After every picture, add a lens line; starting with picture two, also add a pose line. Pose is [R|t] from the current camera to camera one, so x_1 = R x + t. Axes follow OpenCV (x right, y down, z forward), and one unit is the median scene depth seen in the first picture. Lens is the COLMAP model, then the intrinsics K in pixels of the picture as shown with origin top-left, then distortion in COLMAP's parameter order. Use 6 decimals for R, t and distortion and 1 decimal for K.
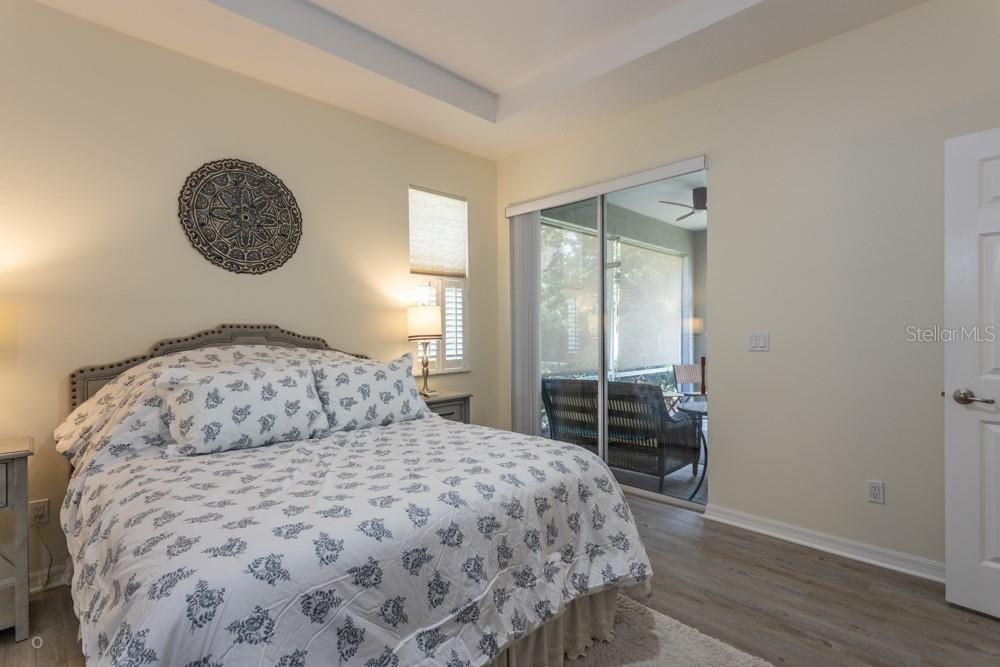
lens RADIAL K [[472.1, 0, 498.0], [0, 472.1, 331.3], [0, 0, 1]] dist [0.002621, -0.000392]
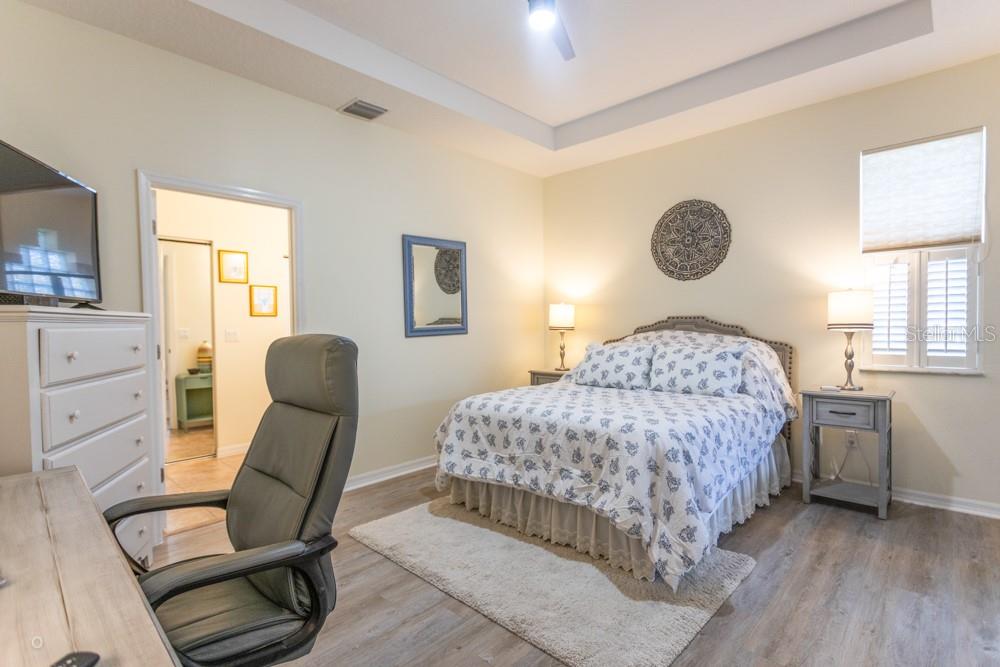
lens RADIAL K [[472.1, 0, 503.3], [0, 472.1, 338.7], [0, 0, 1]] dist [0.002621, -0.000392]
pose [[0.053641, 0.037181, -0.997868, 0.856026], [0.014449, 0.999173, 0.038007, -0.008260], [0.998456, -0.016457, 0.053059, 0.364064]]
